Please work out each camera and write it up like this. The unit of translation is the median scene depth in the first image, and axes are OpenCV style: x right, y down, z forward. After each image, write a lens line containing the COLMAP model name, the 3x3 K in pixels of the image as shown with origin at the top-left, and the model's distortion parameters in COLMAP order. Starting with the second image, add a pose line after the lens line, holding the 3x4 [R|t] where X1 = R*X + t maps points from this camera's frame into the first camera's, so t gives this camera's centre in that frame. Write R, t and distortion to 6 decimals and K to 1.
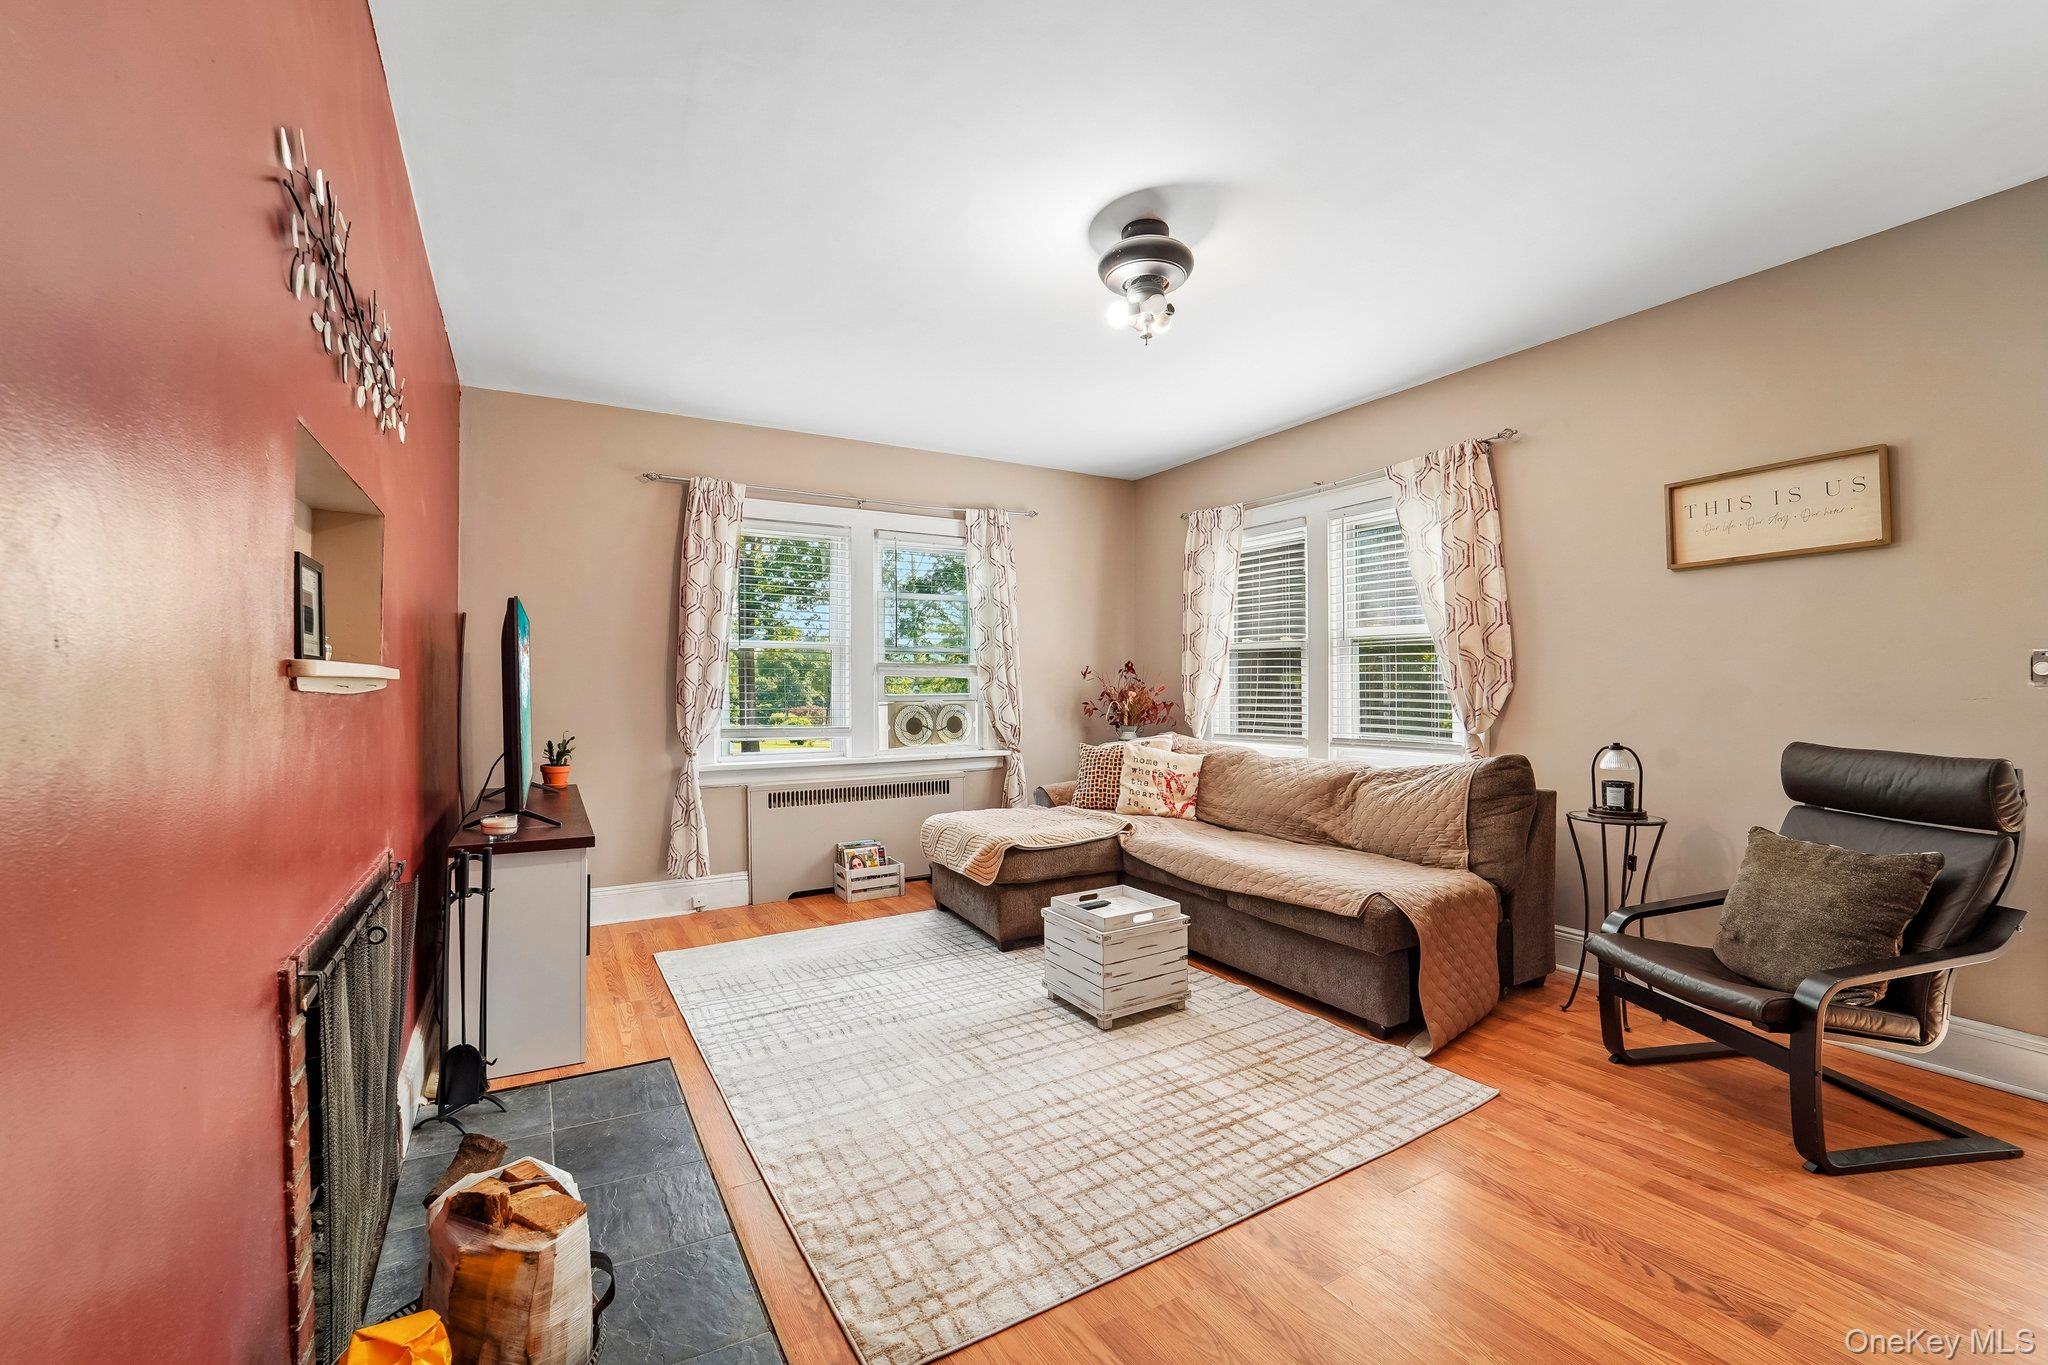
lens RADIAL K [[852.1, 0, 1005.0], [0, 852.1, 673.1], [0, 0, 1]] dist [-0.005222, 0.000337]
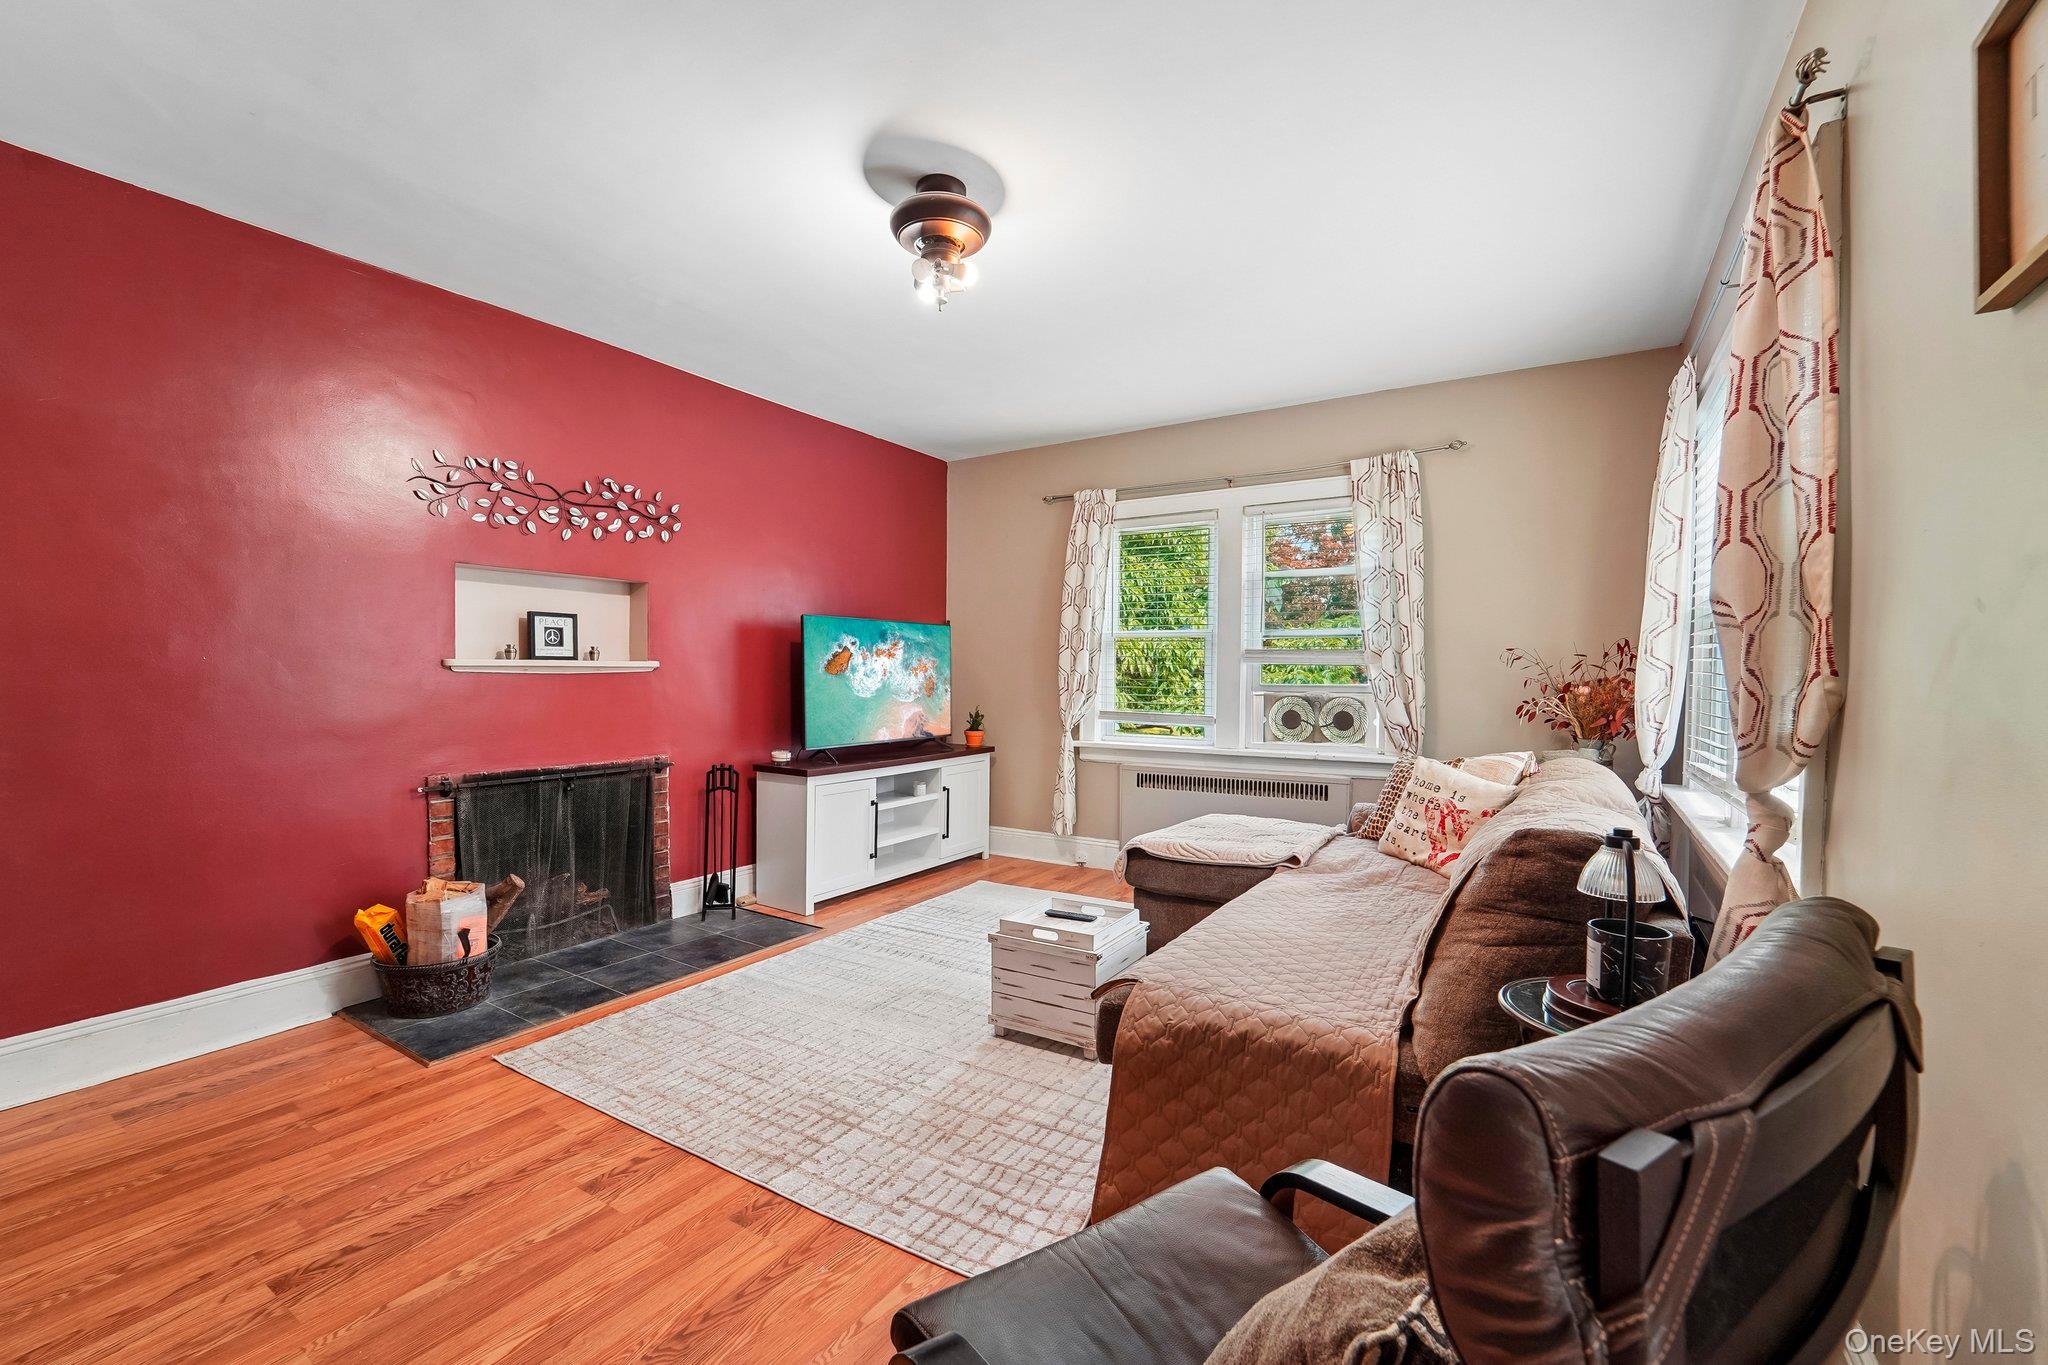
lens RADIAL K [[852.1, 0, 1007.4], [0, 852.1, 684.4], [0, 0, 1]] dist [-0.005222, 0.000337]
pose [[0.464590, 0.019701, -0.885307, 0.600181], [0.005255, 0.999674, 0.025005, 0.001600], [0.885511, -0.016270, 0.464334, 0.358852]]
